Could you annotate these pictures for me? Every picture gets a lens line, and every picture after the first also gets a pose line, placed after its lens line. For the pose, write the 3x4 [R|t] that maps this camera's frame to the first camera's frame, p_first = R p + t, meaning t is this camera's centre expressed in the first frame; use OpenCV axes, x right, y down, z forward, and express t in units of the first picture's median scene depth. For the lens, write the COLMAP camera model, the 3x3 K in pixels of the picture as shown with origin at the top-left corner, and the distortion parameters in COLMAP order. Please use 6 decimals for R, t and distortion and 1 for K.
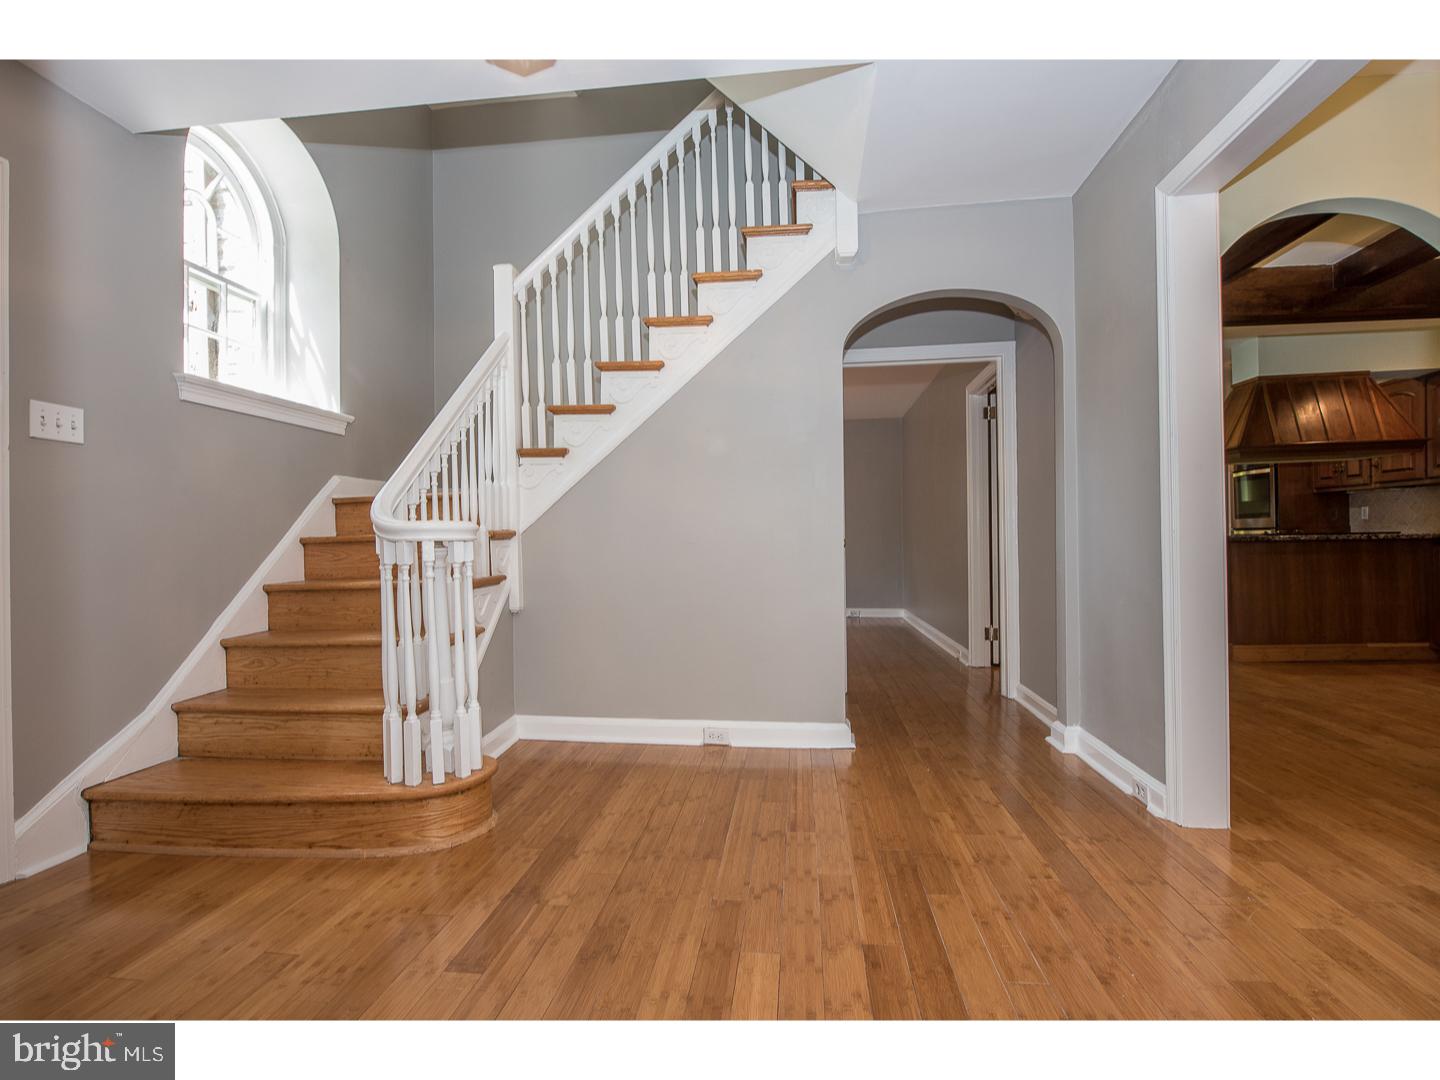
lens RADIAL K [[716.5, 0, 720.0], [0, 716.5, 540.0], [0, 0, 1]] dist [0.001367, 0.000912]
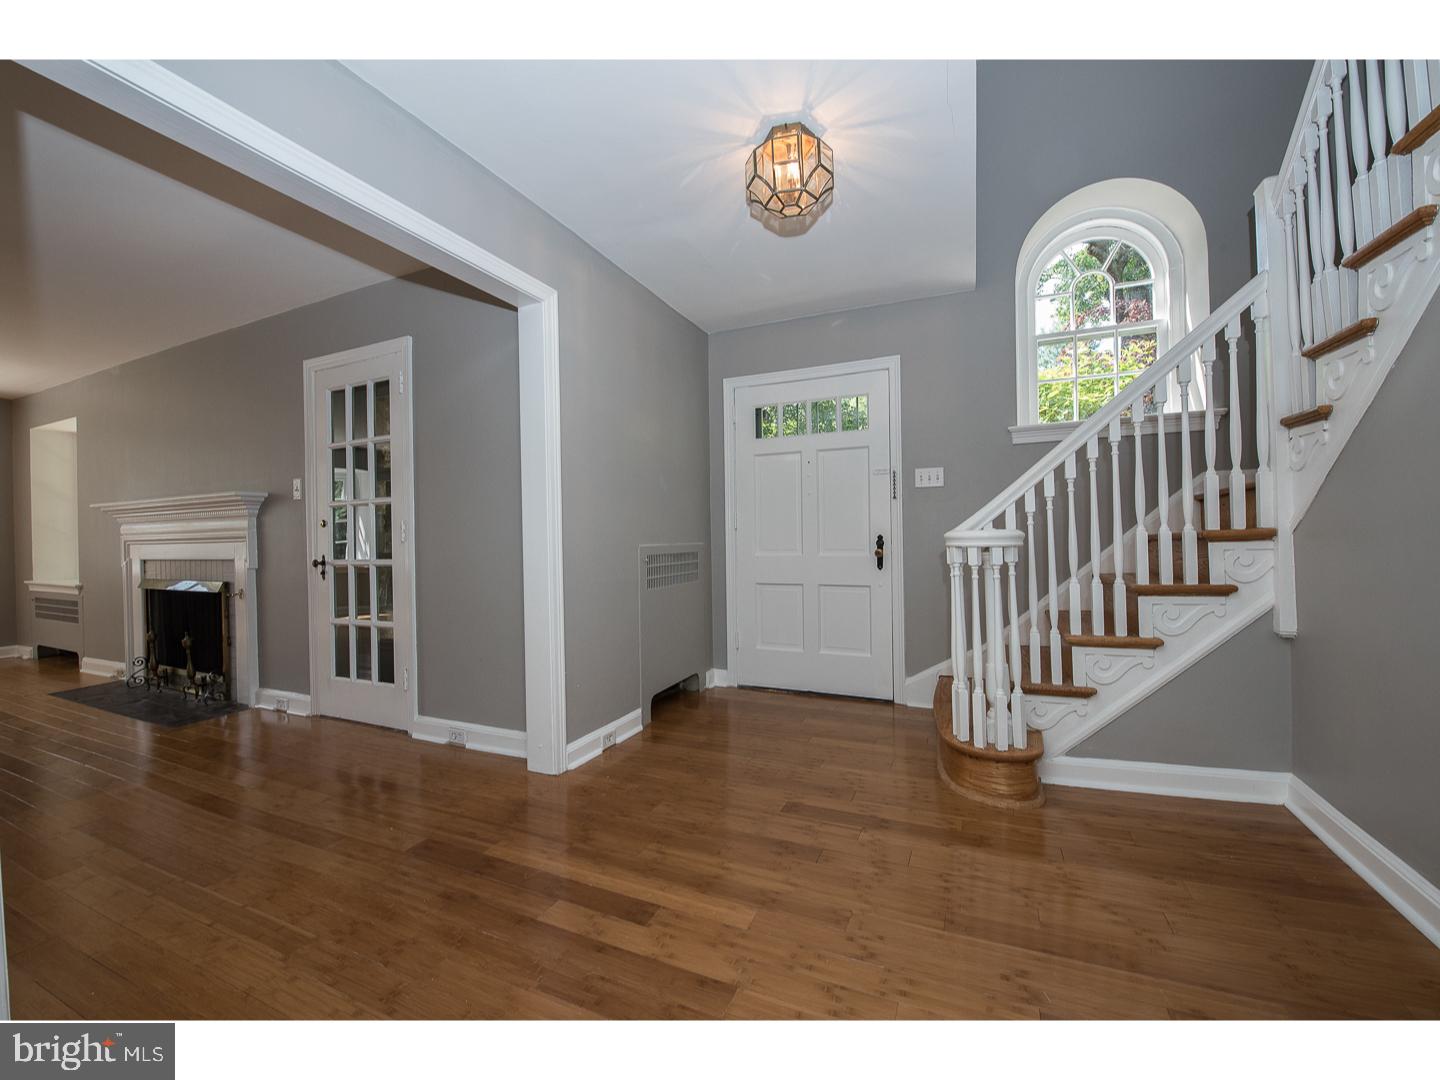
lens RADIAL K [[592.1, 0, 720.0], [0, 592.1, 540.0], [0, 0, 1]] dist [-0.018394, -0.000425]
pose [[-0.313498, 0.024437, -0.949274, 0.788377], [0.012764, 0.999687, 0.021519, -0.042551], [0.949503, -0.005371, -0.313712, 1.034384]]
